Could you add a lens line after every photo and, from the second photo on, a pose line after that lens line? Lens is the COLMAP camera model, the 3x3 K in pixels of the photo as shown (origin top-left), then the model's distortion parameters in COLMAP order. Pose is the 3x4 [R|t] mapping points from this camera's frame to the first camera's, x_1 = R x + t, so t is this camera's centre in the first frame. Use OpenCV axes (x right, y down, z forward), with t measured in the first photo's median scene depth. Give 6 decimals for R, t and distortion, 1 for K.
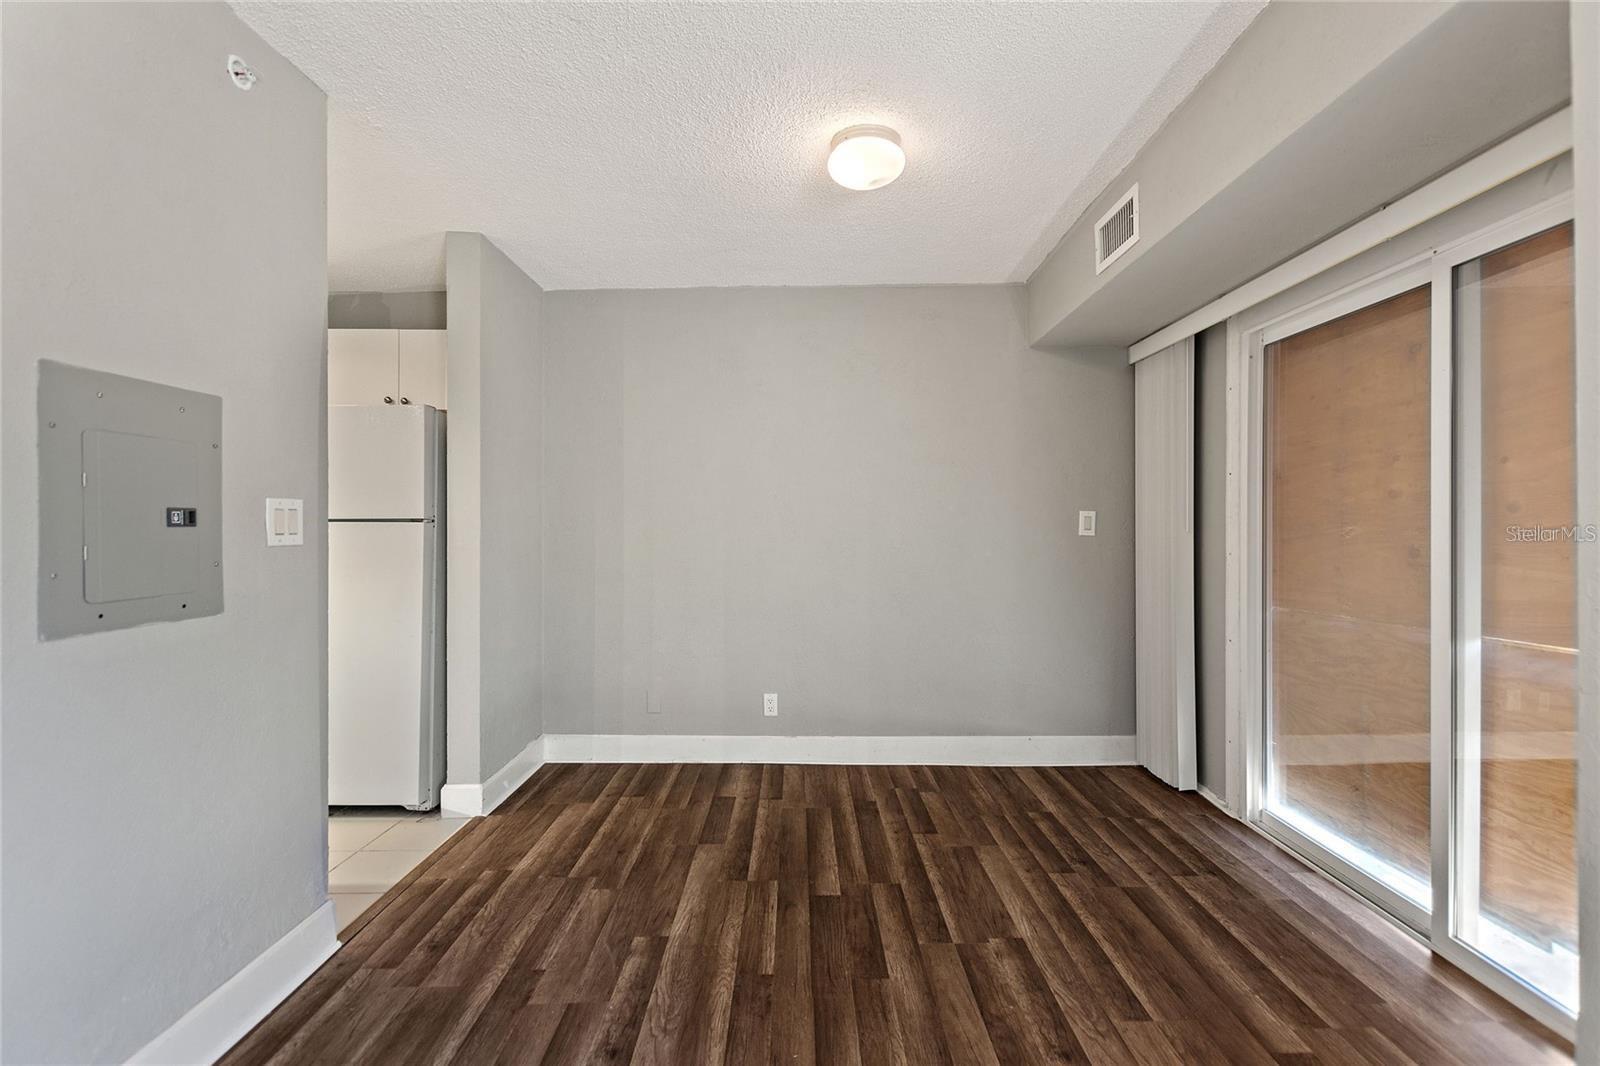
lens RADIAL K [[713.7, 0, 808.8], [0, 713.7, 519.6], [0, 0, 1]] dist [0.008401, -0.000253]
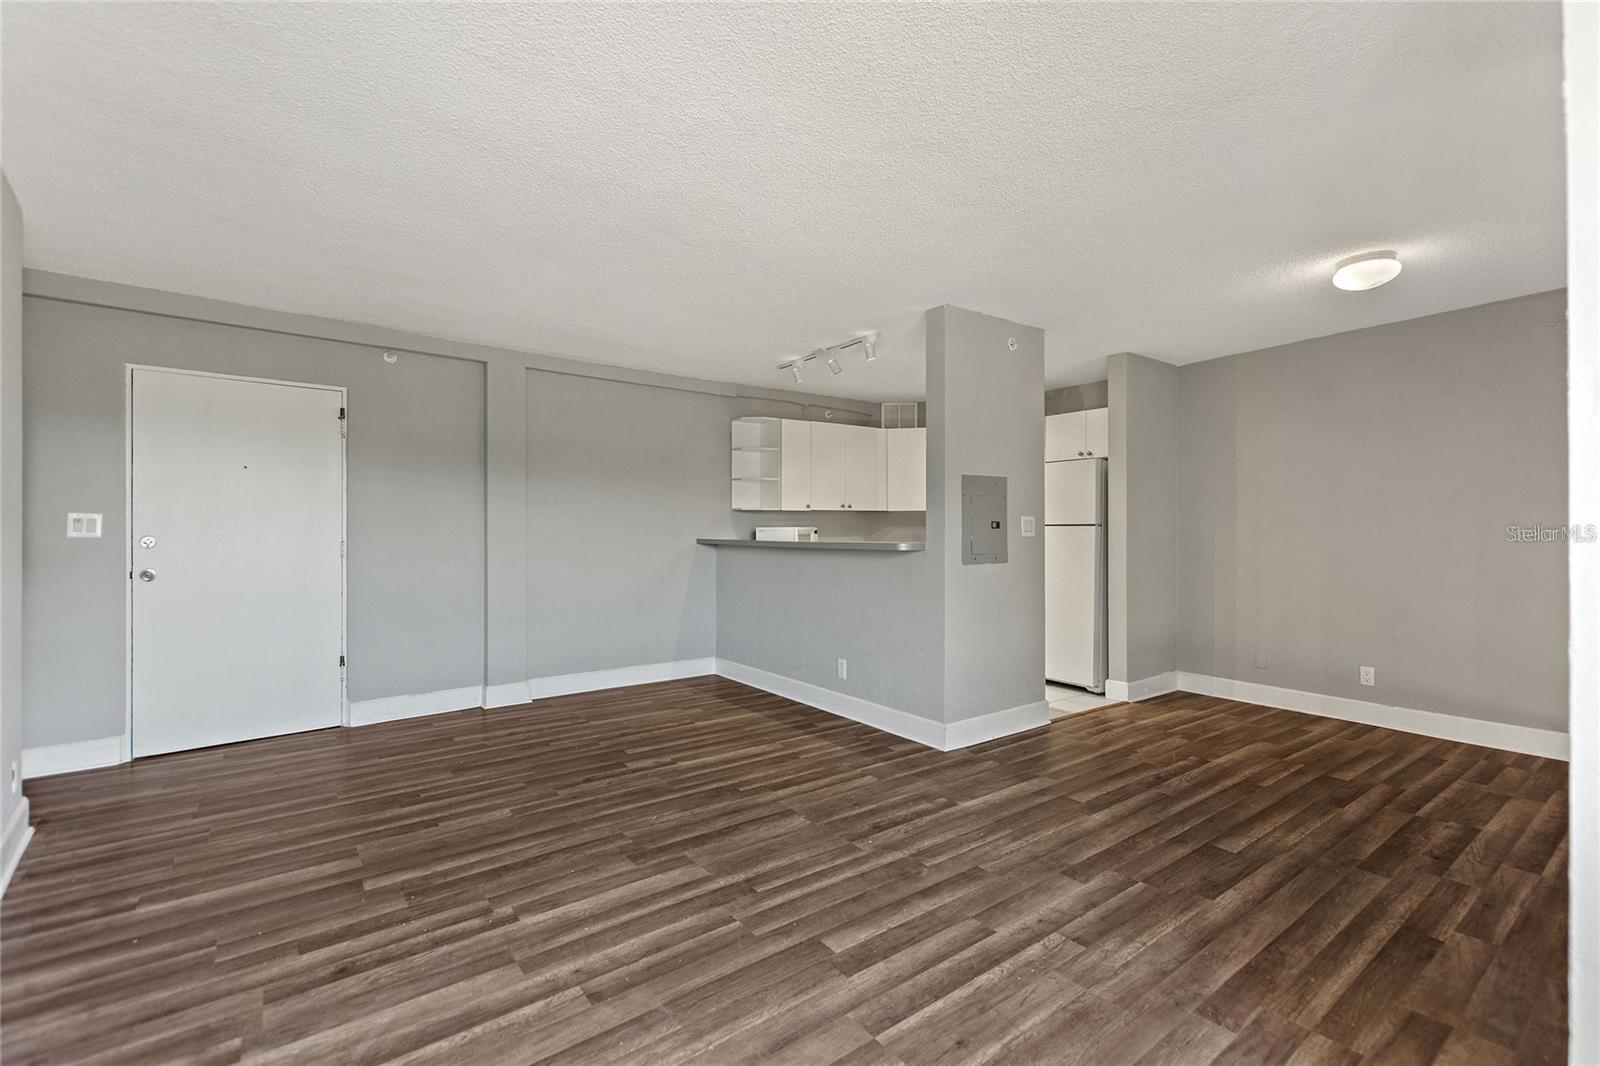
lens RADIAL K [[705.1, 0, 810.7], [0, 705.1, 533.4], [0, 0, 1]] dist [0.005501, -0.000133]
pose [[0.591717, 0.006446, -0.806120, 0.558815], [0.005325, 0.999915, 0.011905, -0.003928], [0.806128, -0.011337, 0.591633, -0.737966]]
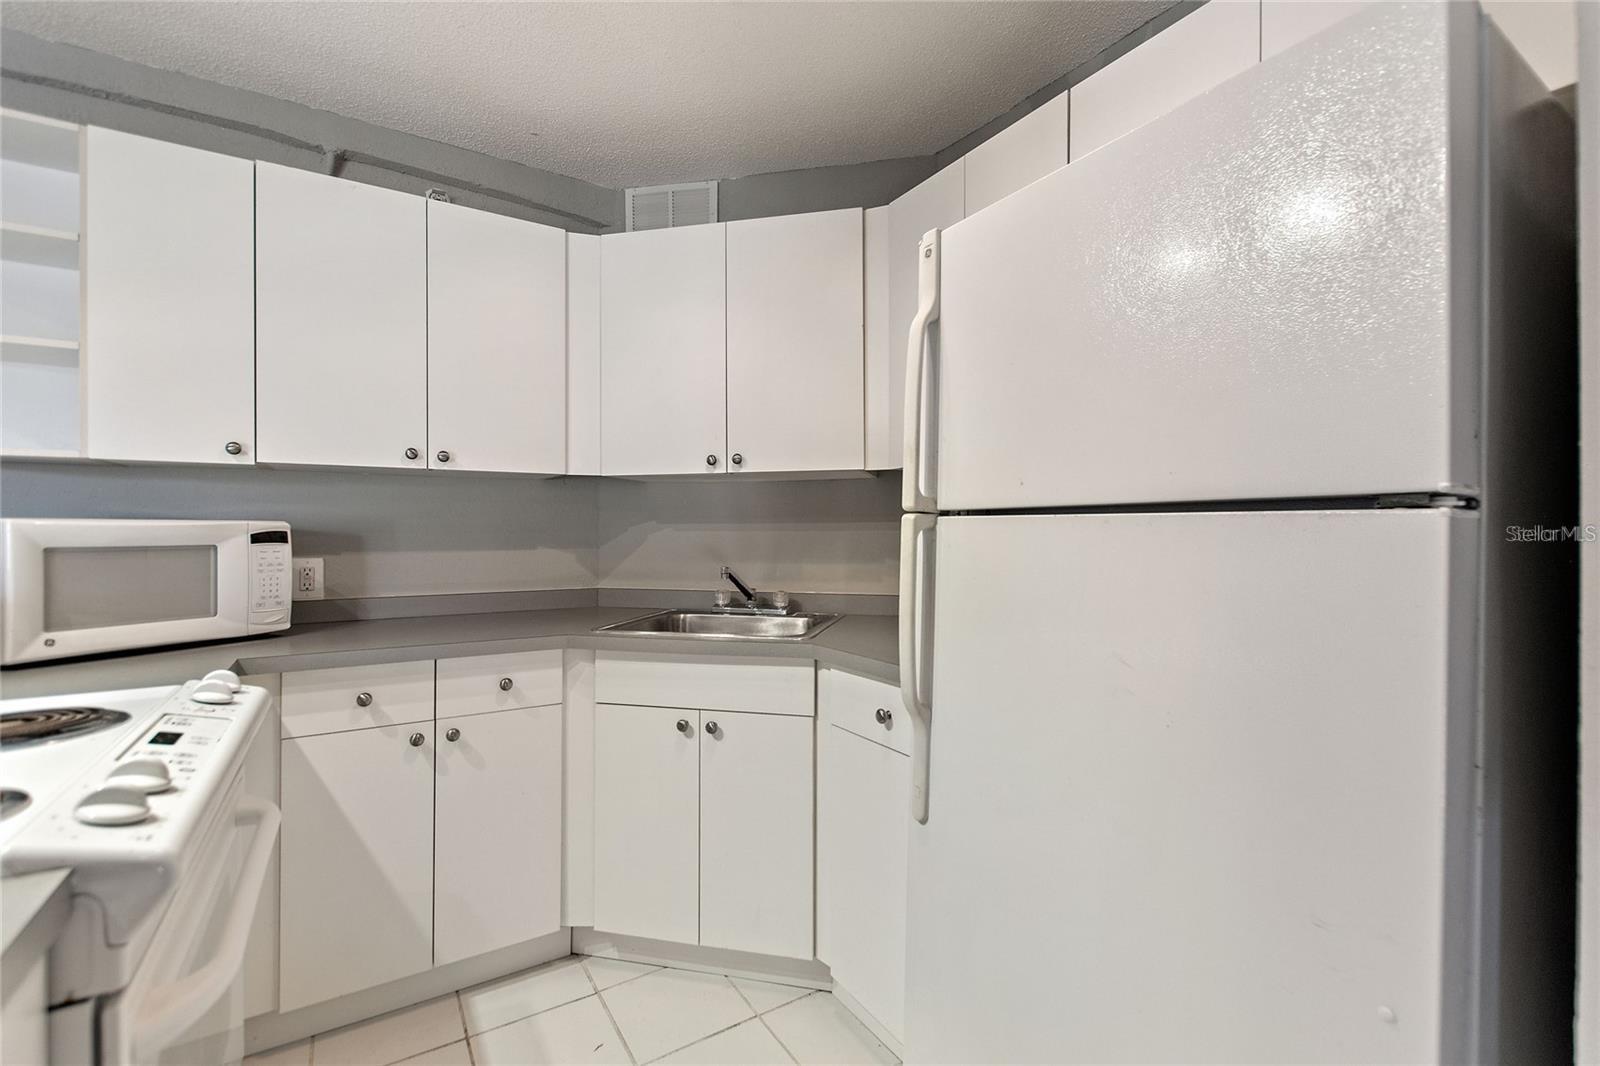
lens RADIAL K [[713.7, 0, 808.8], [0, 713.7, 519.6], [0, 0, 1]] dist [0.008401, -0.000253]
pose [[0.537586, -0.007016, -0.843180, -0.583378], [0.001557, 0.999972, -0.007328, 0.009667], [0.843207, 0.002626, 0.537582, 0.921609]]
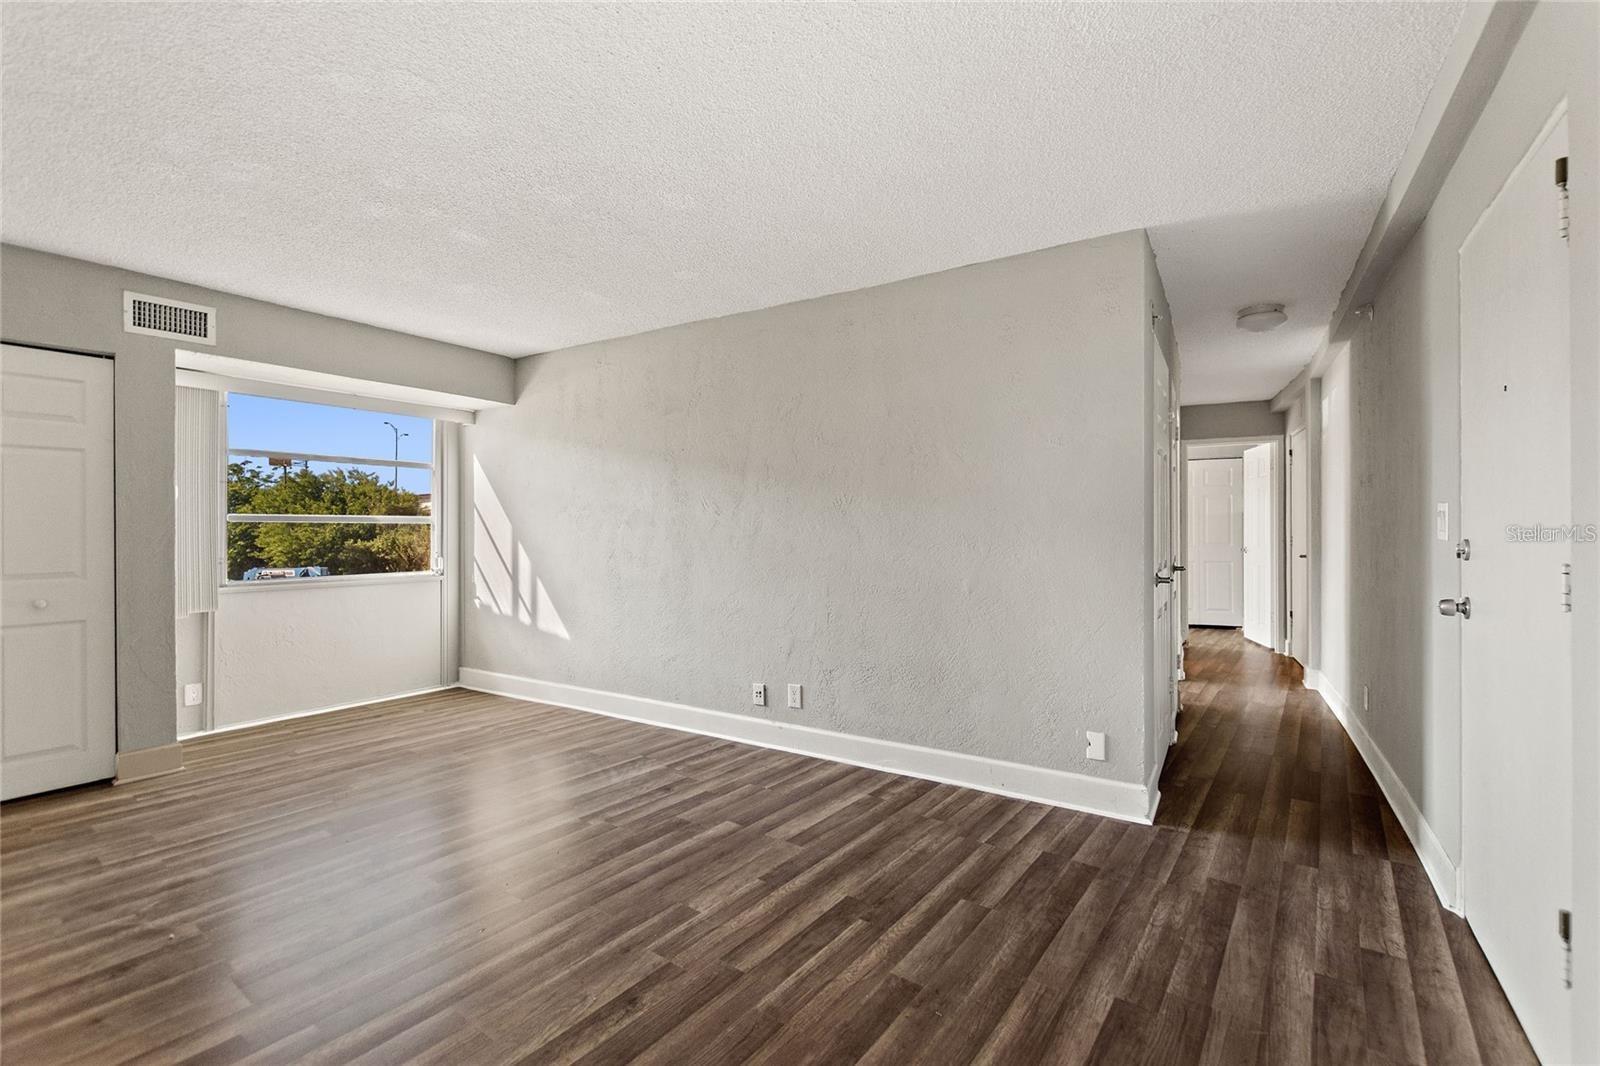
lens RADIAL K [[705.1, 0, 810.7], [0, 705.1, 533.4], [0, 0, 1]] dist [0.005501, -0.000133]
pose [[-0.791378, 0.002166, 0.611323, -1.516975], [0.000769, 0.999996, -0.002549, 0.008694], [-0.611326, -0.001547, -0.791377, 0.243030]]
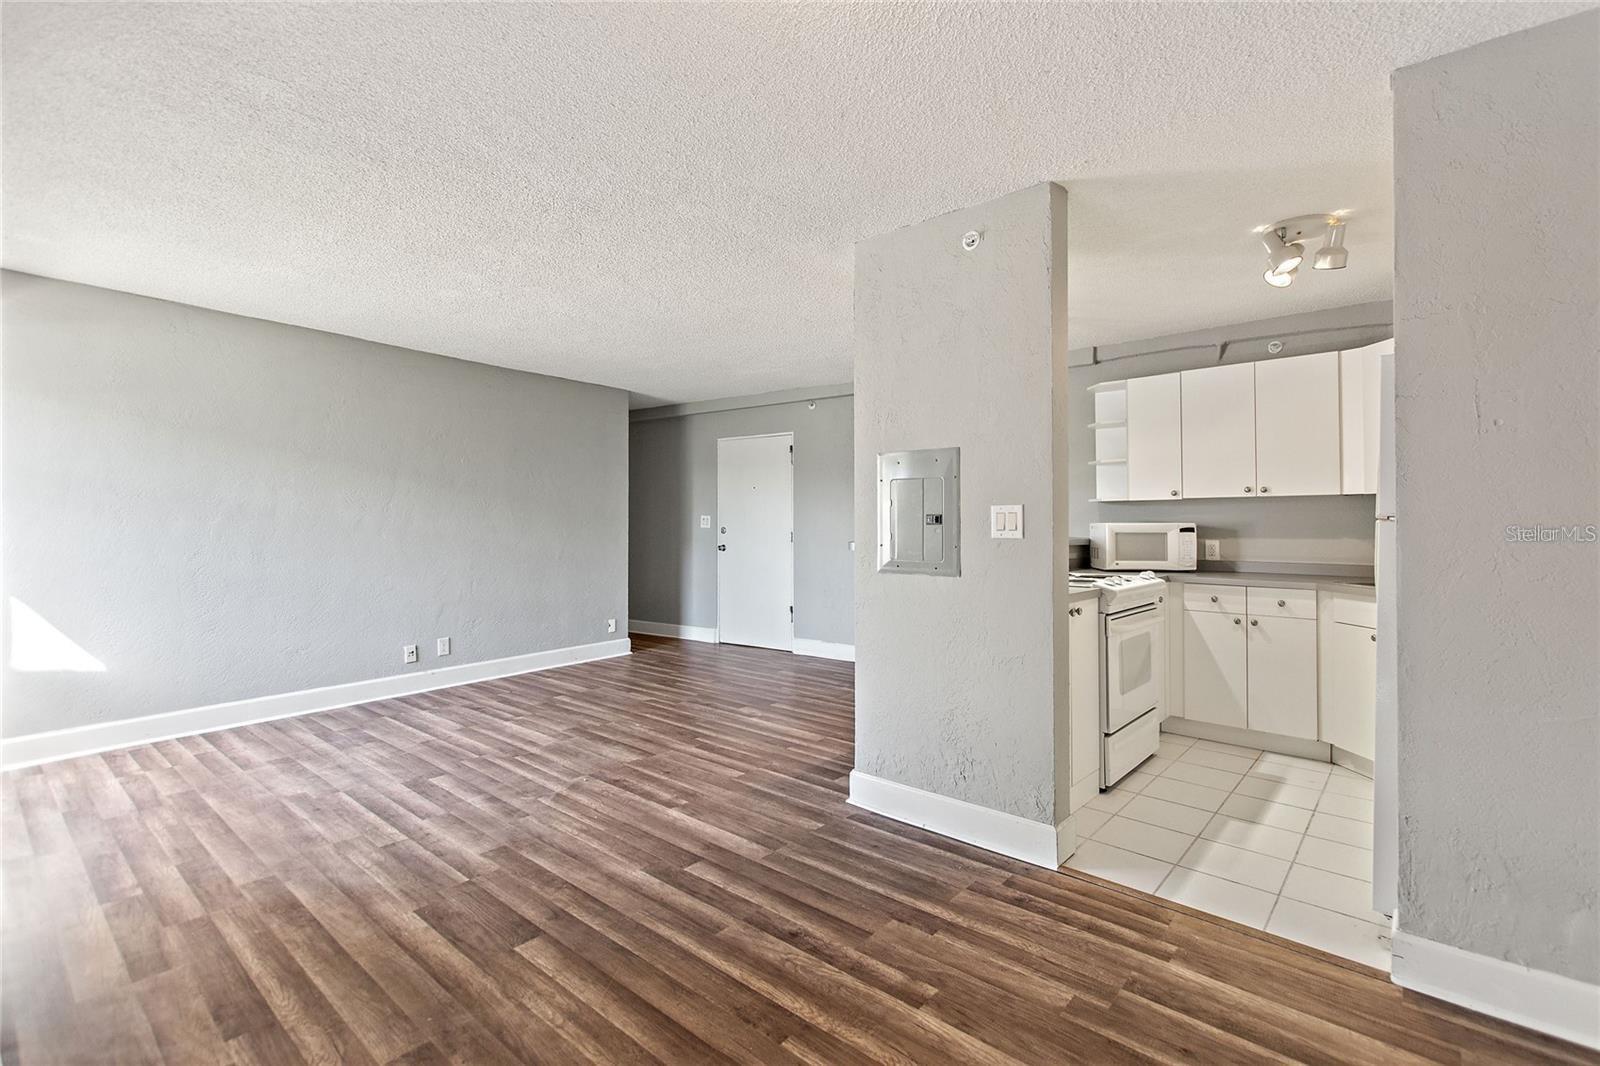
lens RADIAL K [[713.7, 0, 808.8], [0, 713.7, 519.6], [0, 0, 1]] dist [0.008401, -0.000253]
pose [[-0.653982, -0.003388, -0.756503, 0.482500], [0.004613, 0.999954, -0.008466, 0.007133], [0.756496, -0.009026, -0.653936, 1.318884]]
